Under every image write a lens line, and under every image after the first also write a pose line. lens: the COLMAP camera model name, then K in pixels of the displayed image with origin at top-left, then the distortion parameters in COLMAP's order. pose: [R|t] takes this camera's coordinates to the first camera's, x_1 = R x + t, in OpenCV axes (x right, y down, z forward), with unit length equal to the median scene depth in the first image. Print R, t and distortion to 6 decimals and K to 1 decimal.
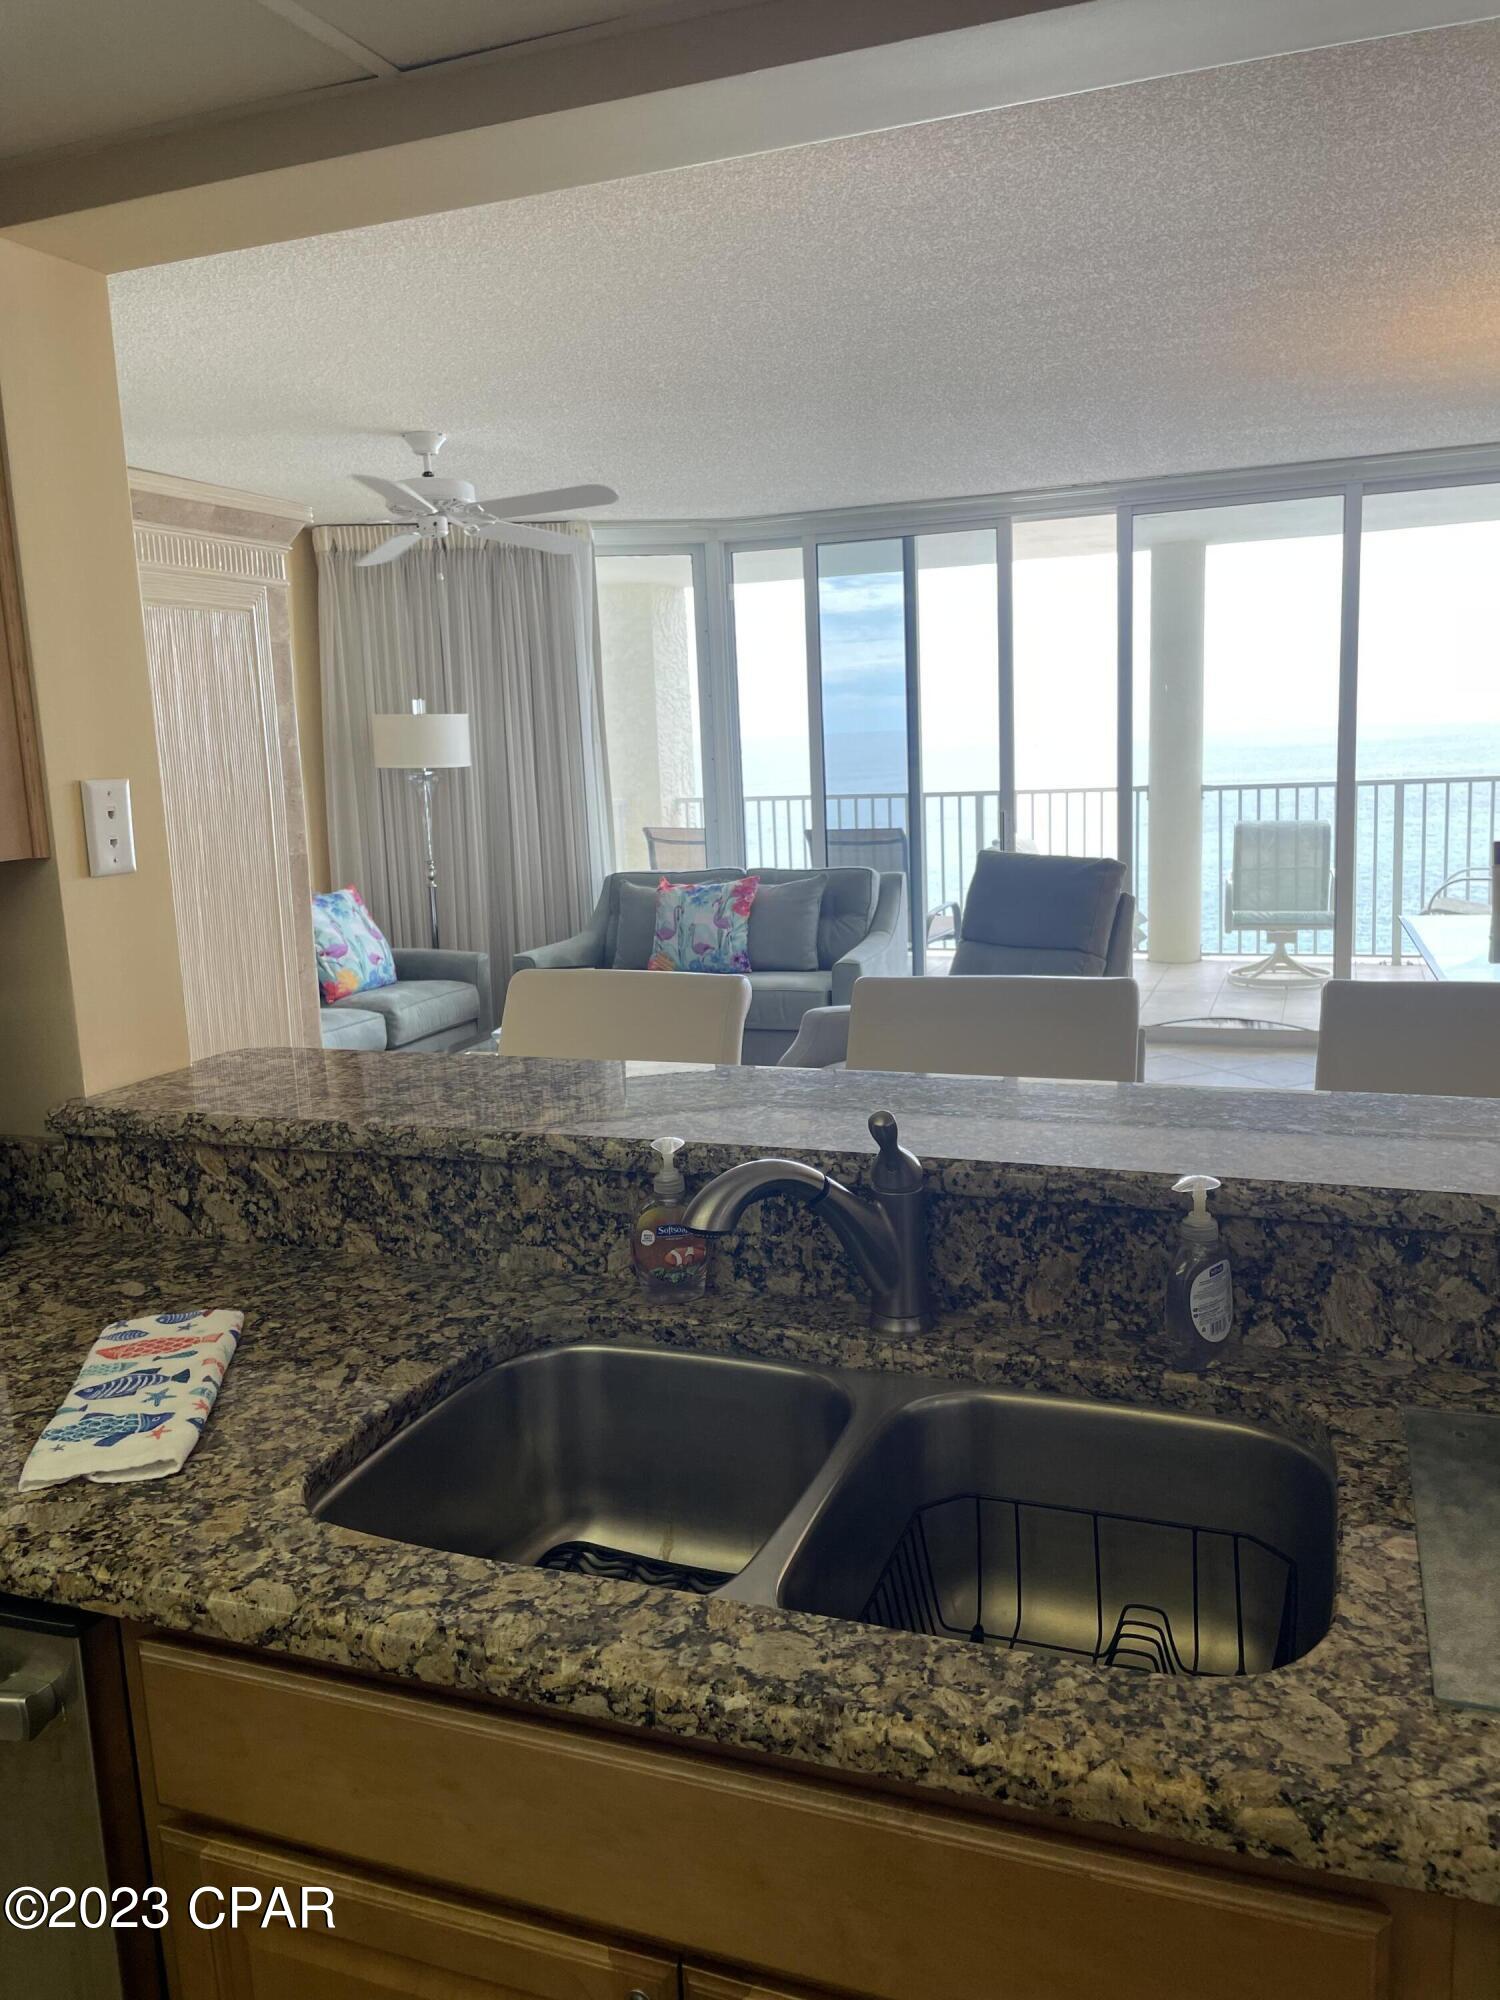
lens RADIAL K [[1522.8, 0, 769.6], [0, 1522.8, 977.5], [0, 0, 1]] dist [0.079620, -0.099786]
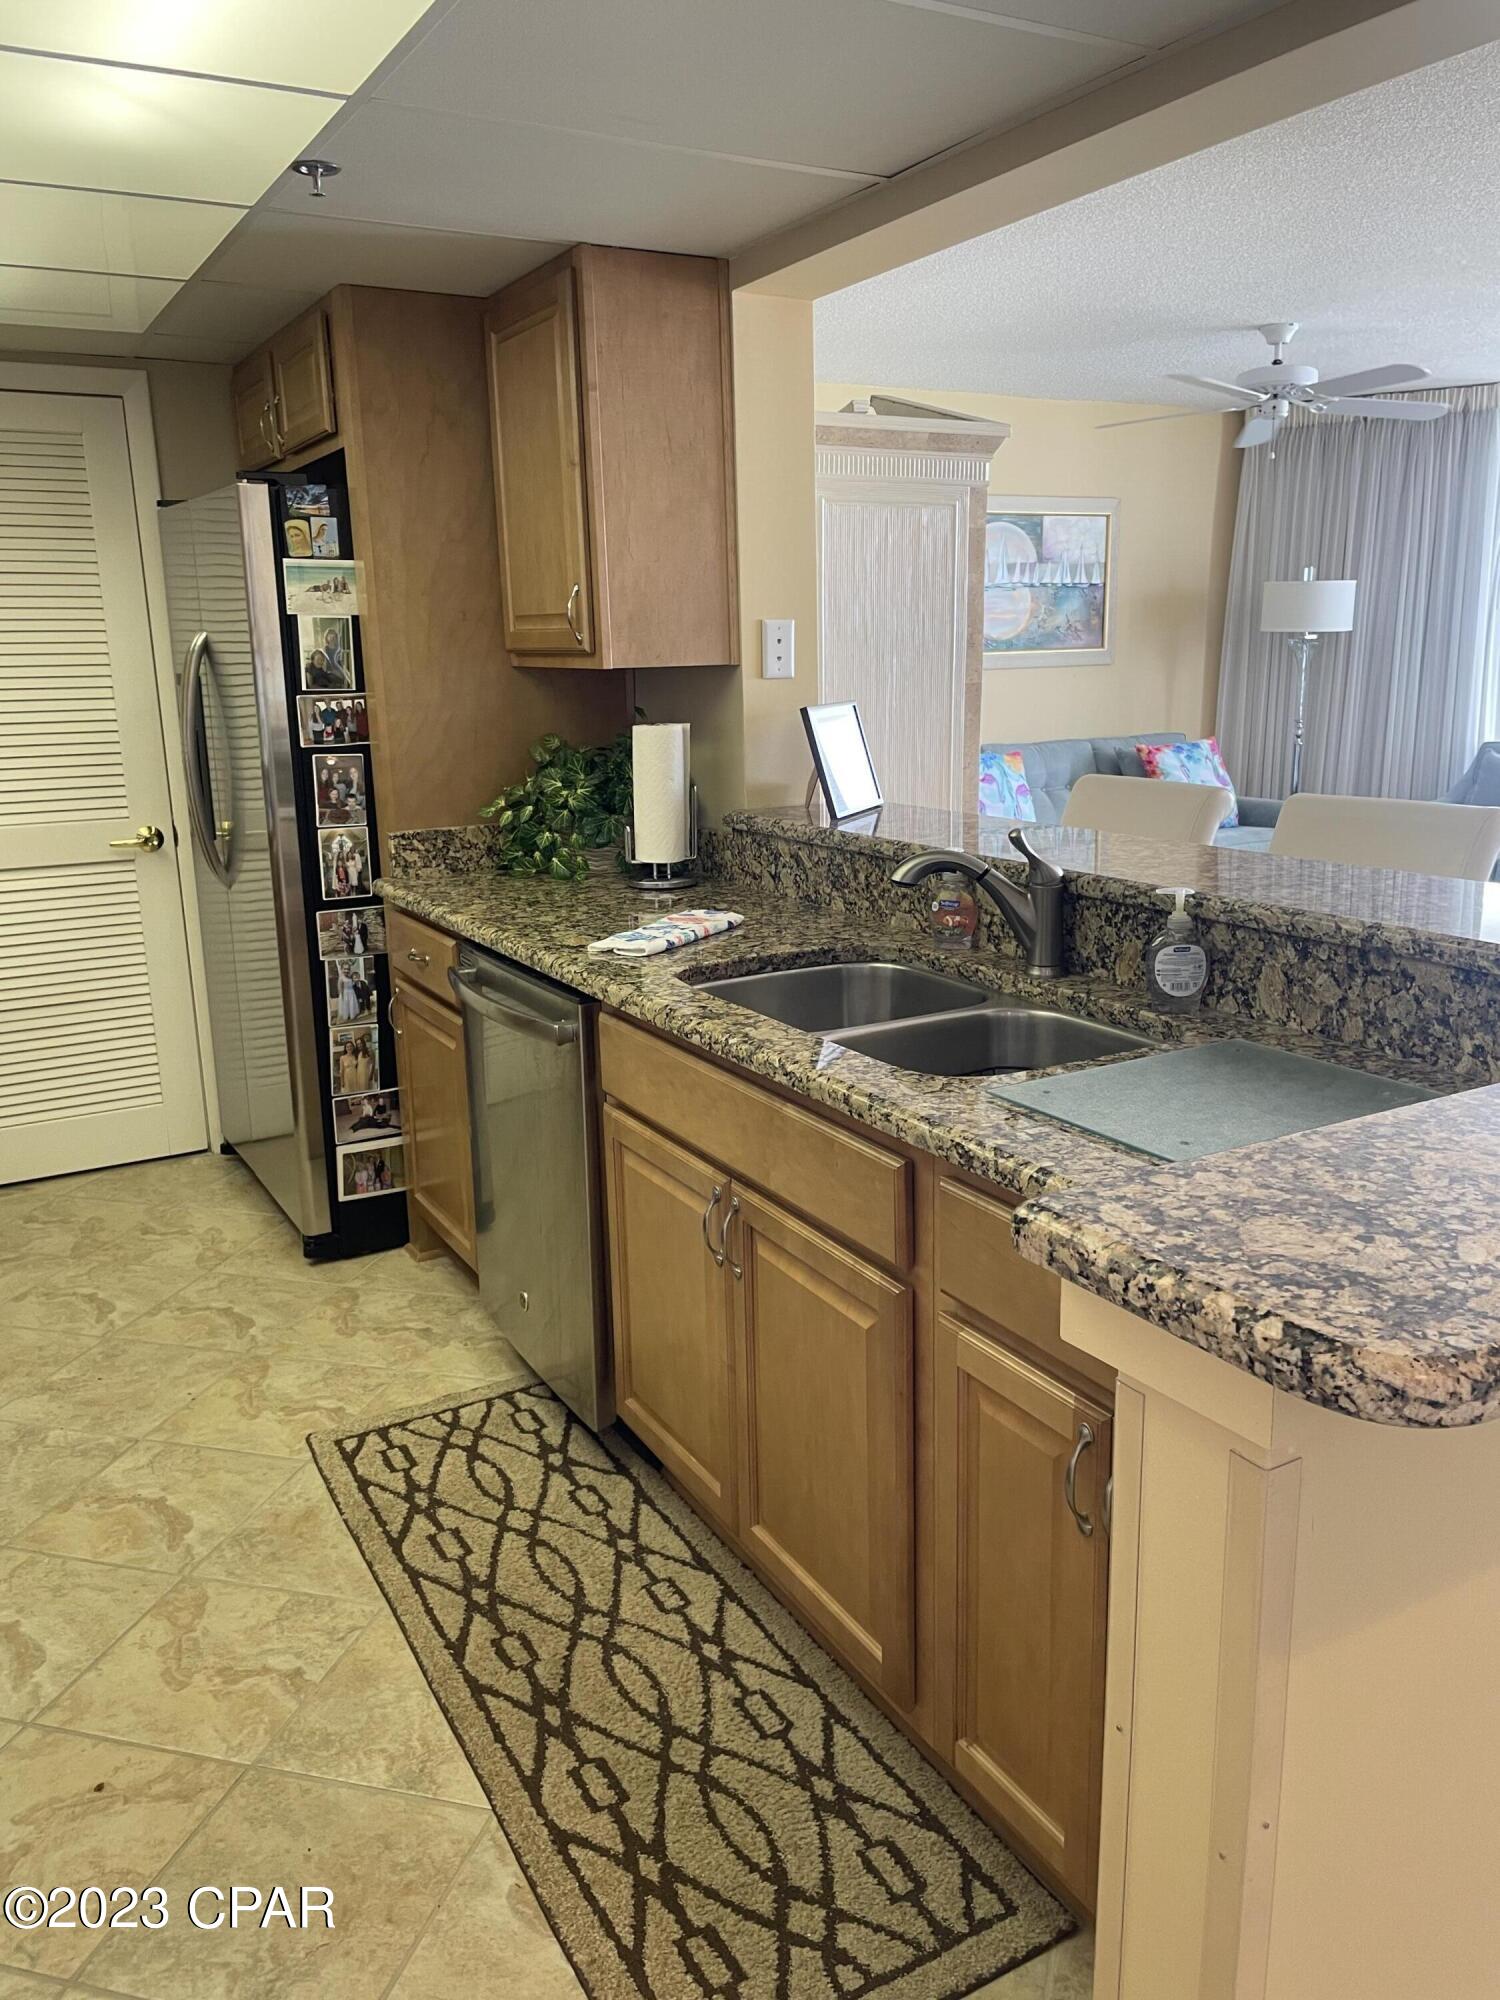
lens RADIAL K [[1522.8, 0, 763.4], [0, 1522.8, 990.9], [0, 0, 1]] dist [0.079620, -0.099786]
pose [[0.773165, 0.166935, -0.611840, 0.741910], [-0.112618, 0.985542, 0.126584, 0.069992], [0.624126, -0.028966, 0.780787, -0.365497]]
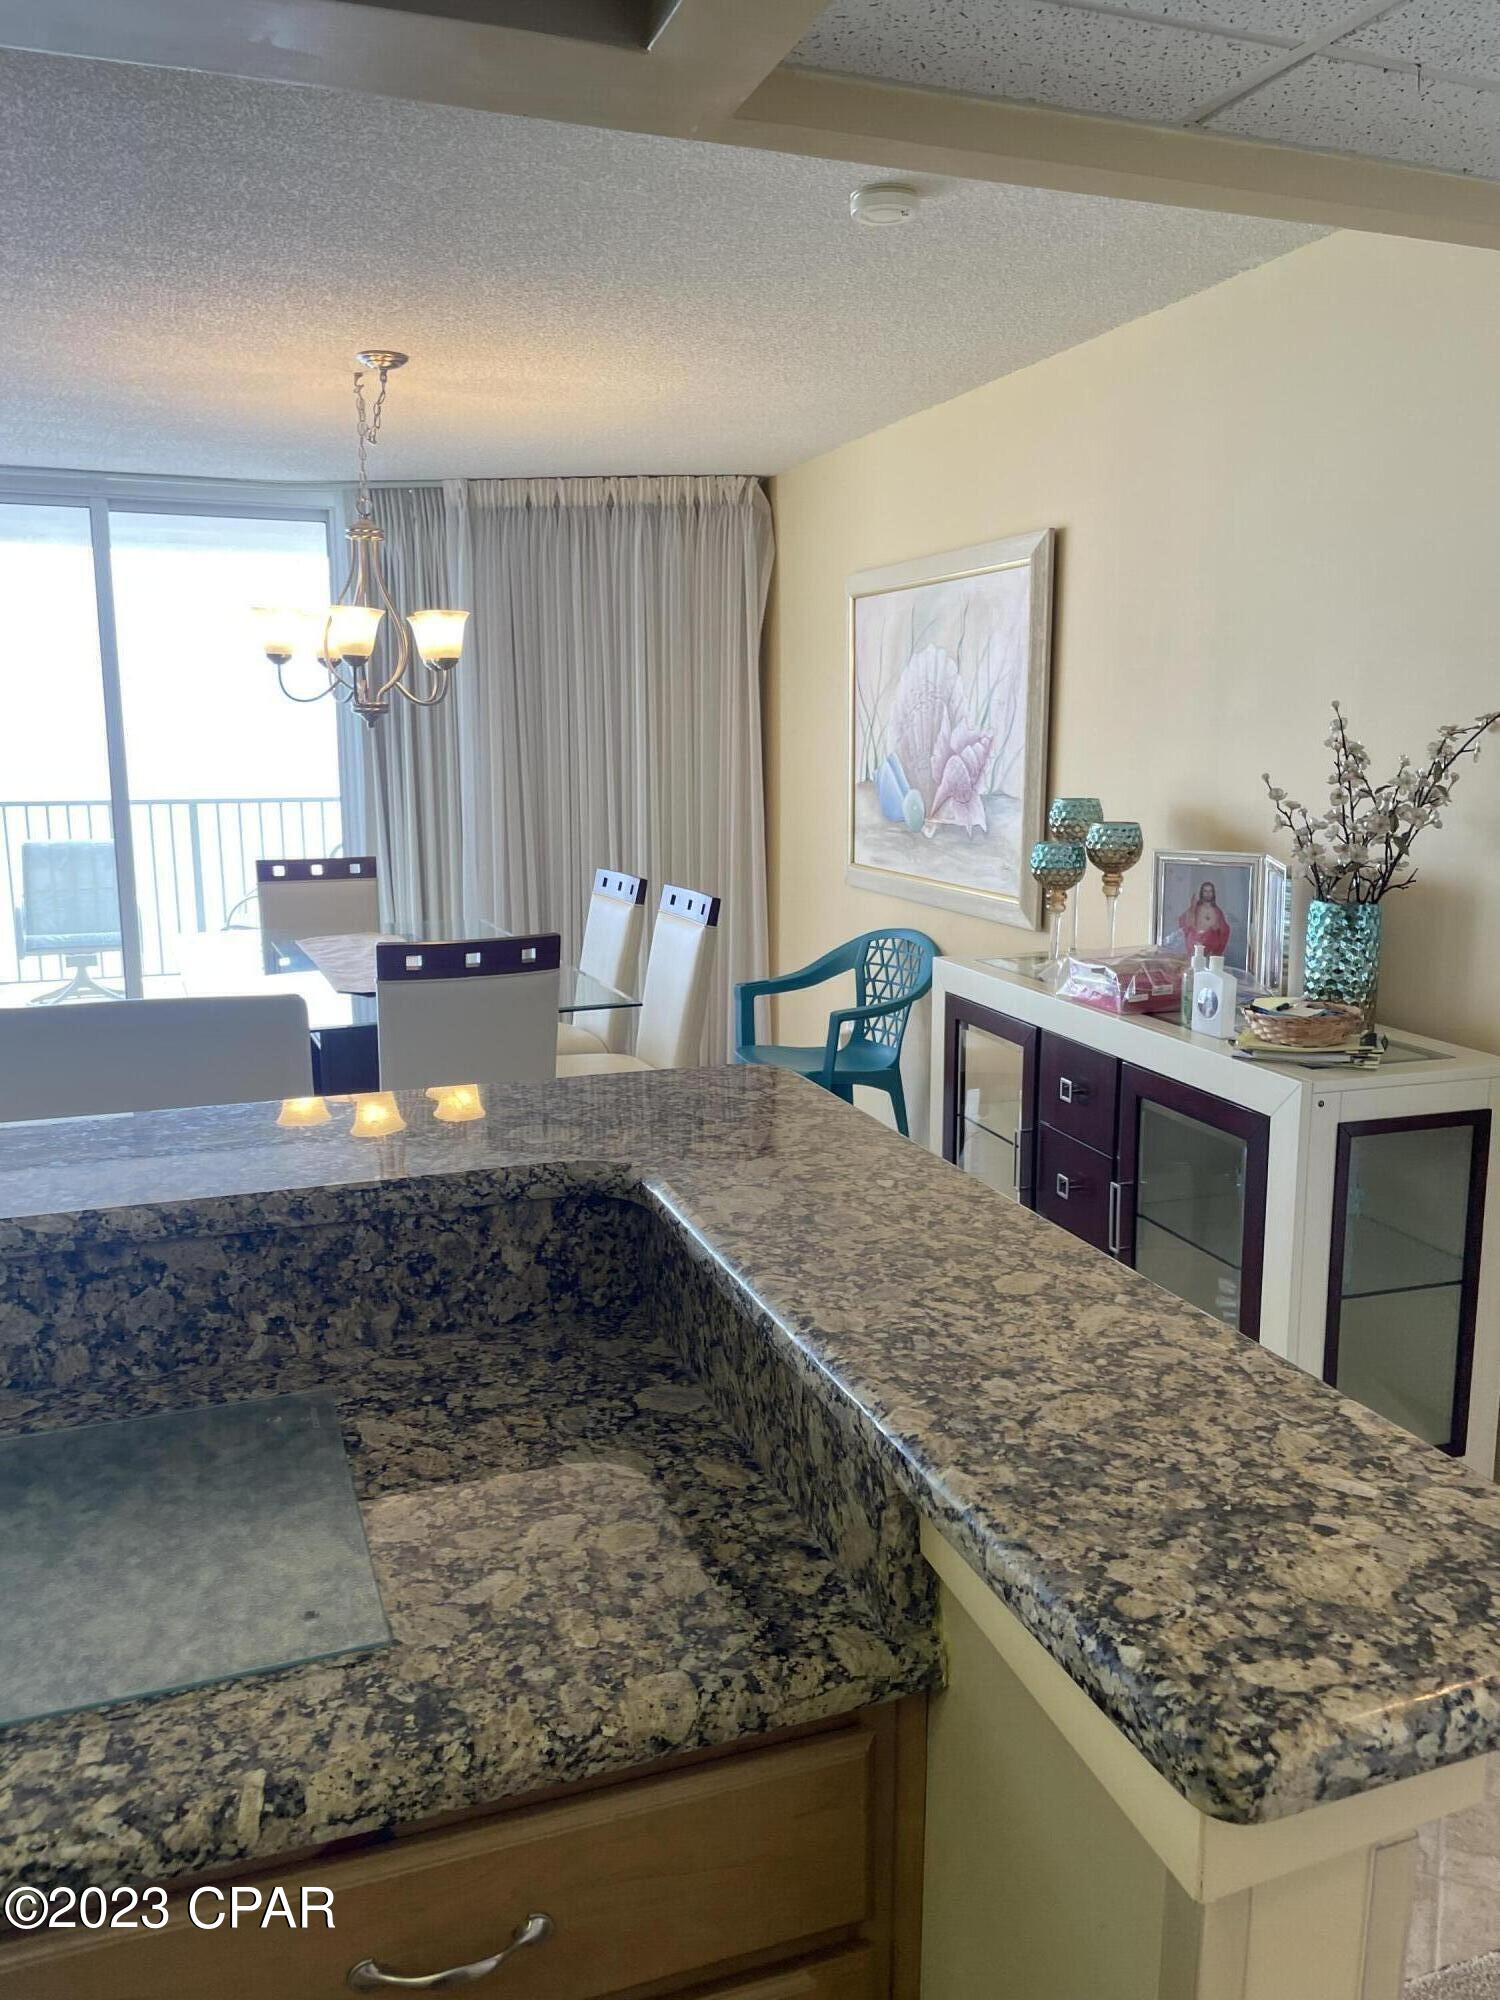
lens RADIAL K [[1522.8, 0, 763.7], [0, 1522.8, 987.4], [0, 0, 1]] dist [0.079620, -0.099786]
pose [[0.743194, -0.067444, 0.665668, 0.127690], [0.071193, 0.997230, 0.021553, 0.003320], [-0.665278, 0.031373, 0.745936, -0.060373]]
